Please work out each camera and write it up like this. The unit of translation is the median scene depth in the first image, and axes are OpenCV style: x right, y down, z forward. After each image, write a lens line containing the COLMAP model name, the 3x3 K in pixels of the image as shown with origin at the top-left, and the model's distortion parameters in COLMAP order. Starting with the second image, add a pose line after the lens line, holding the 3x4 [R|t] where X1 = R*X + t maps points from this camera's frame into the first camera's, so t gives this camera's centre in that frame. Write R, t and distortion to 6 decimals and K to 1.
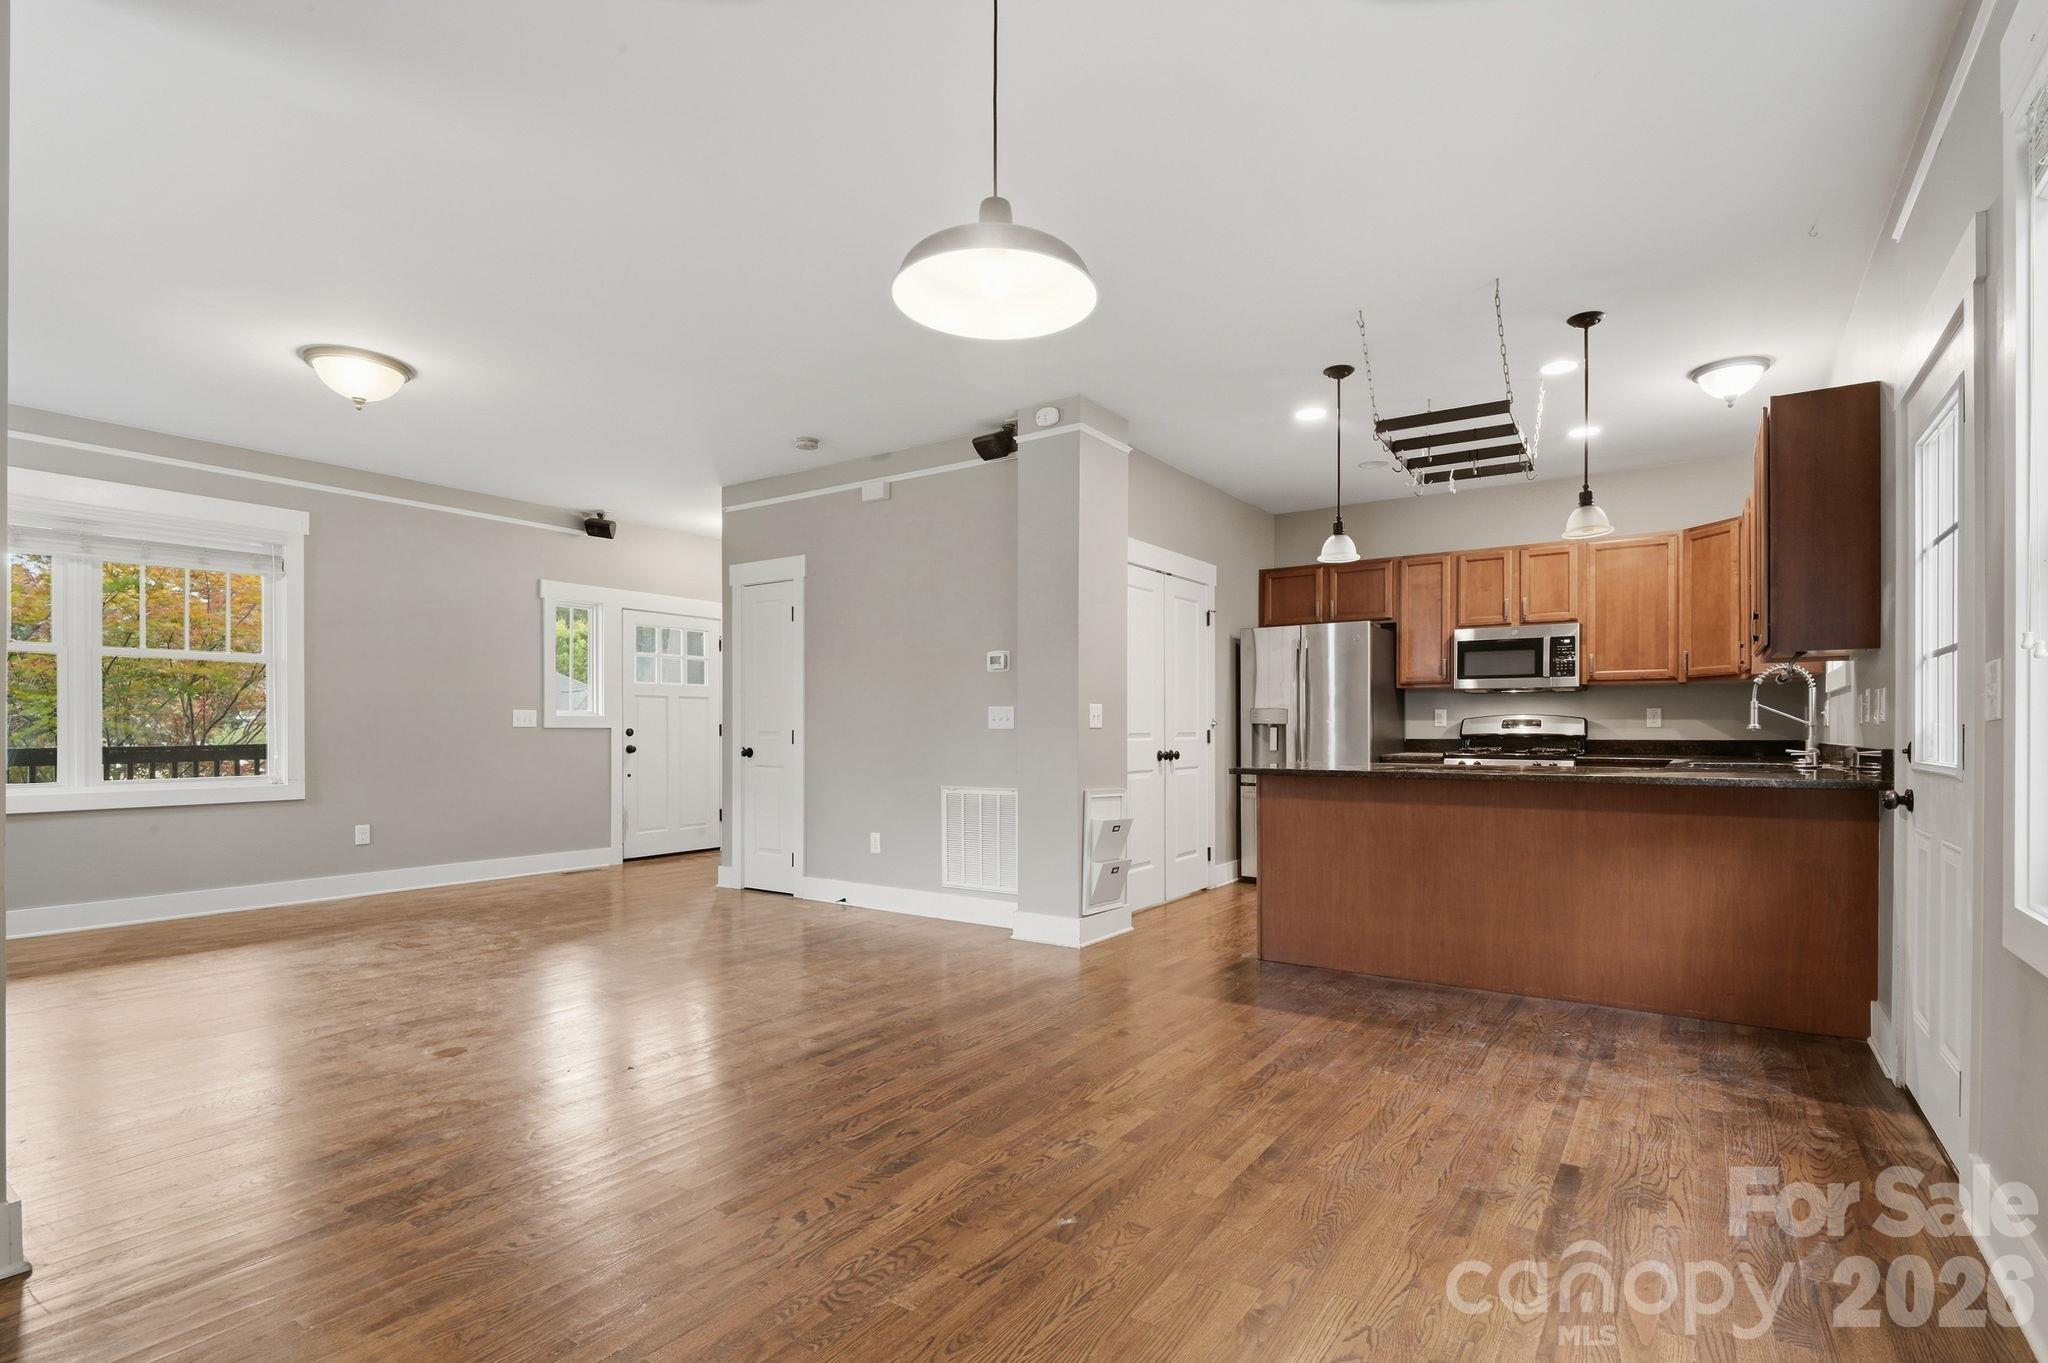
lens RADIAL K [[964.5, 0, 1043.1], [0, 964.5, 727.3], [0, 0, 1]] dist [-0.001478, -0.004843]
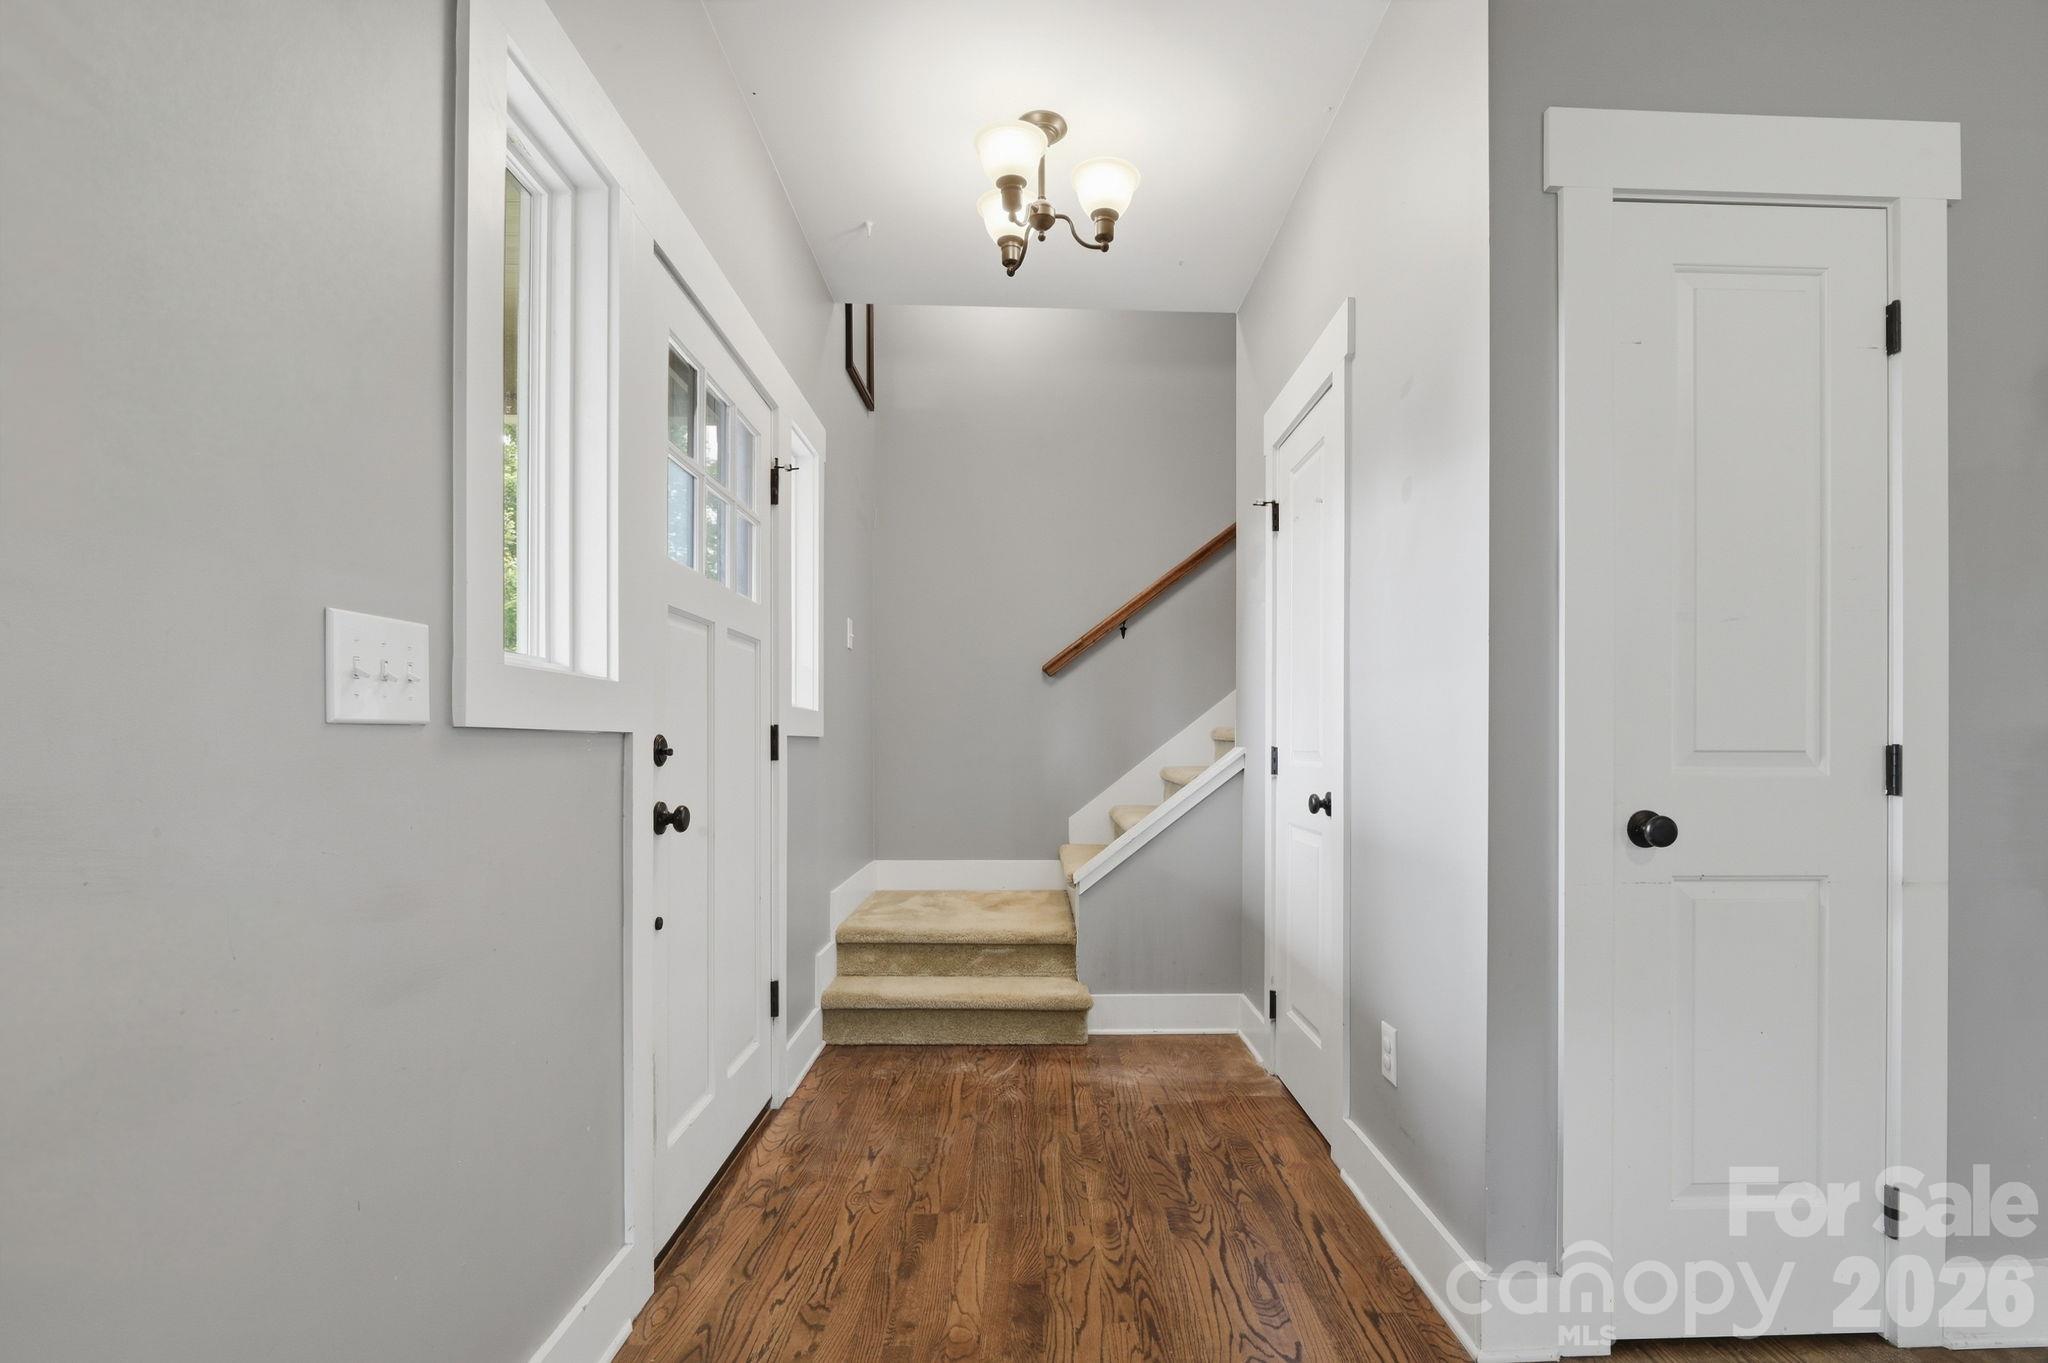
lens RADIAL K [[964.5, 0, 1092.0], [0, 964.5, 742.5], [0, 0, 1]] dist [-0.001478, -0.004843]
pose [[0.808809, 0.001582, 0.588069, -0.639380], [-0.003534, 0.999991, 0.002170, 0.002817], [-0.588061, -0.003834, 0.808808, 0.961233]]
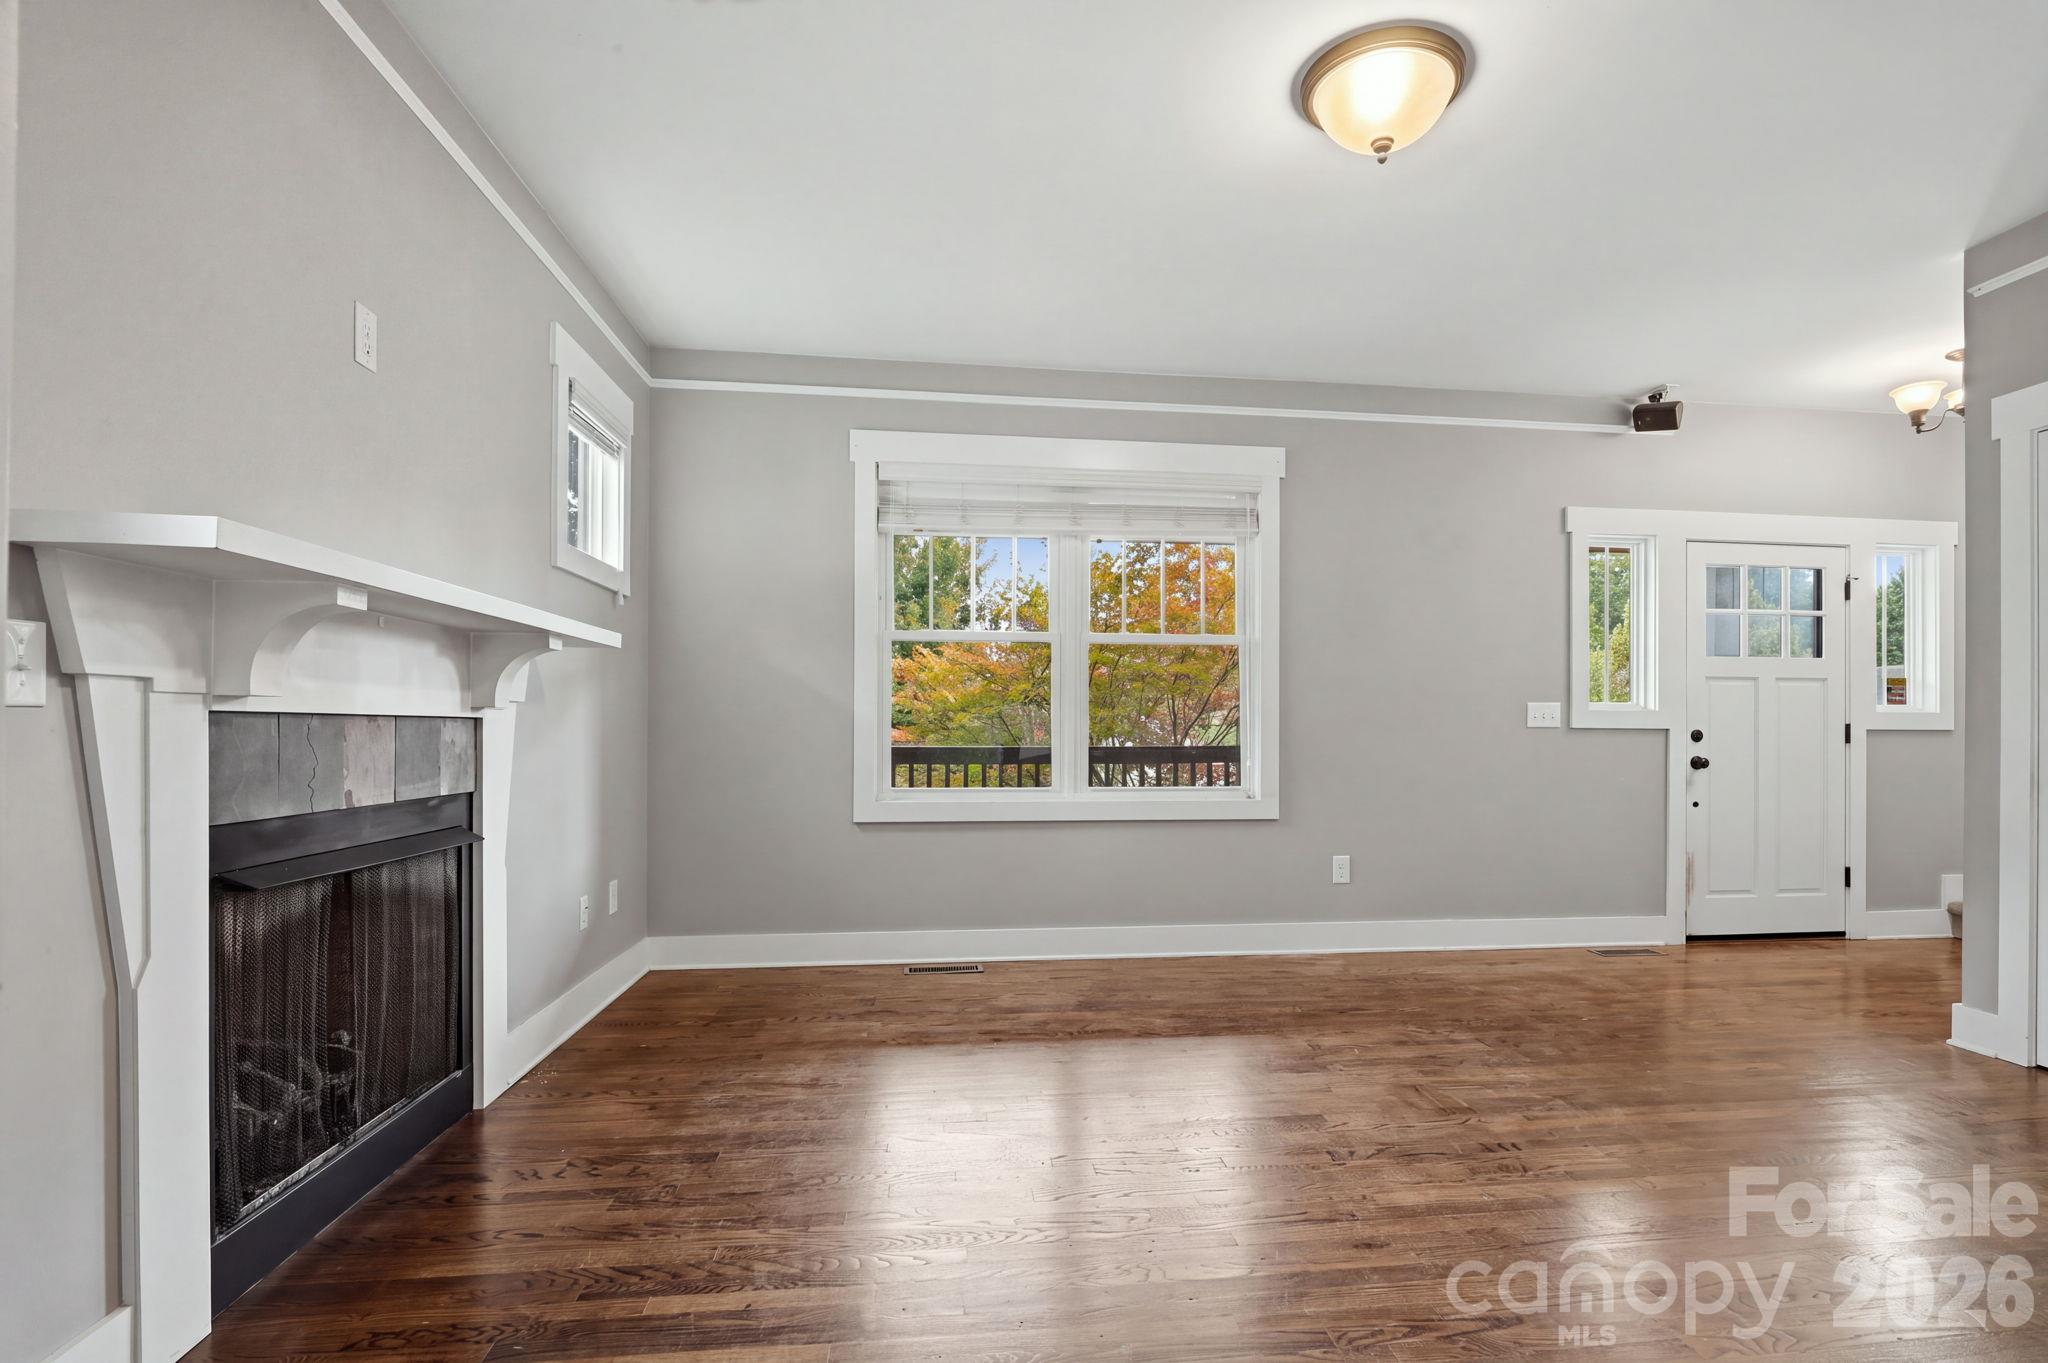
lens RADIAL K [[964.5, 0, 1066.0], [0, 964.5, 728.7], [0, 0, 1]] dist [-0.001478, -0.004843]
pose [[0.659436, 0.002671, -0.751756, -0.299606], [-0.004027, 0.999992, 0.000021, 0.002647], [0.751750, 0.003014, 0.659441, 0.361968]]
